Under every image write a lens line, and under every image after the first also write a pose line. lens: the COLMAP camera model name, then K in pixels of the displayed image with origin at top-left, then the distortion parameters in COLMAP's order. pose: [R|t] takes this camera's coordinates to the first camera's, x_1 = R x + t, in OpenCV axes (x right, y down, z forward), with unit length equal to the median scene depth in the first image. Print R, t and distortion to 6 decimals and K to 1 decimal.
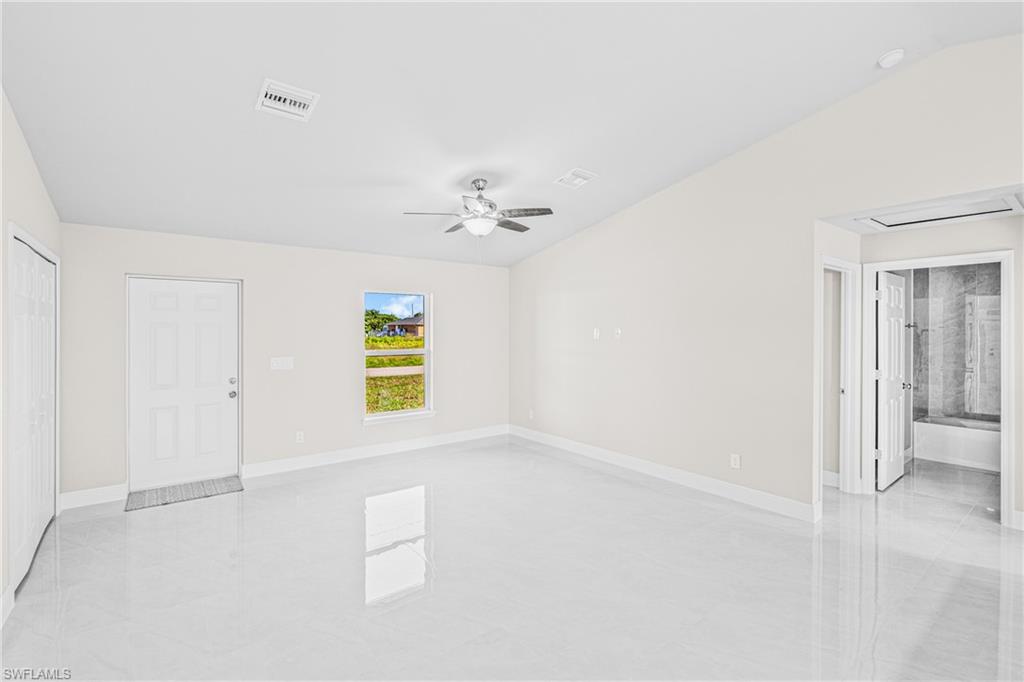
lens RADIAL K [[478.4, 0, 514.2], [0, 478.4, 325.7], [0, 0, 1]] dist [-0.001518, 0.000315]
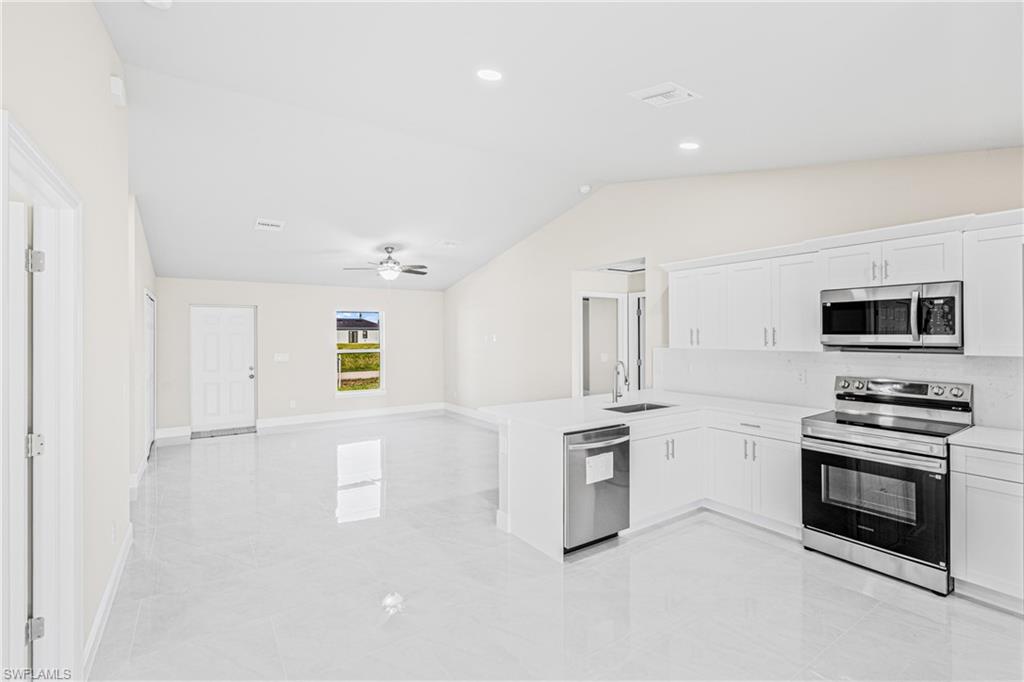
lens RADIAL K [[470.2, 0, 507.3], [0, 470.2, 329.2], [0, 0, 1]] dist [0.000245, 0.000570]
pose [[0.998097, -0.007143, -0.061254, 0.415196], [0.006899, 0.999967, -0.004197, -0.004881], [0.061282, 0.003767, 0.998113, -0.595791]]
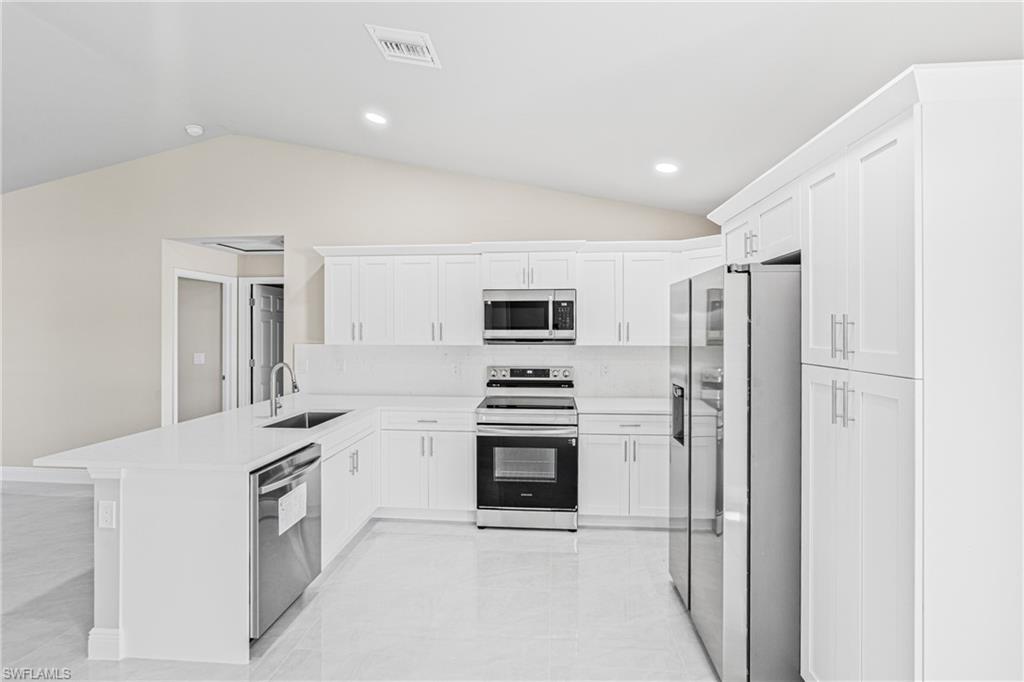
lens RADIAL K [[478.4, 0, 514.2], [0, 478.4, 325.7], [0, 0, 1]] dist [-0.001518, 0.000315]
pose [[0.679033, 0.002781, 0.734103, 0.283387], [-0.005064, 0.999987, 0.000896, -0.003948], [-0.734091, -0.004326, 0.679038, -0.424091]]
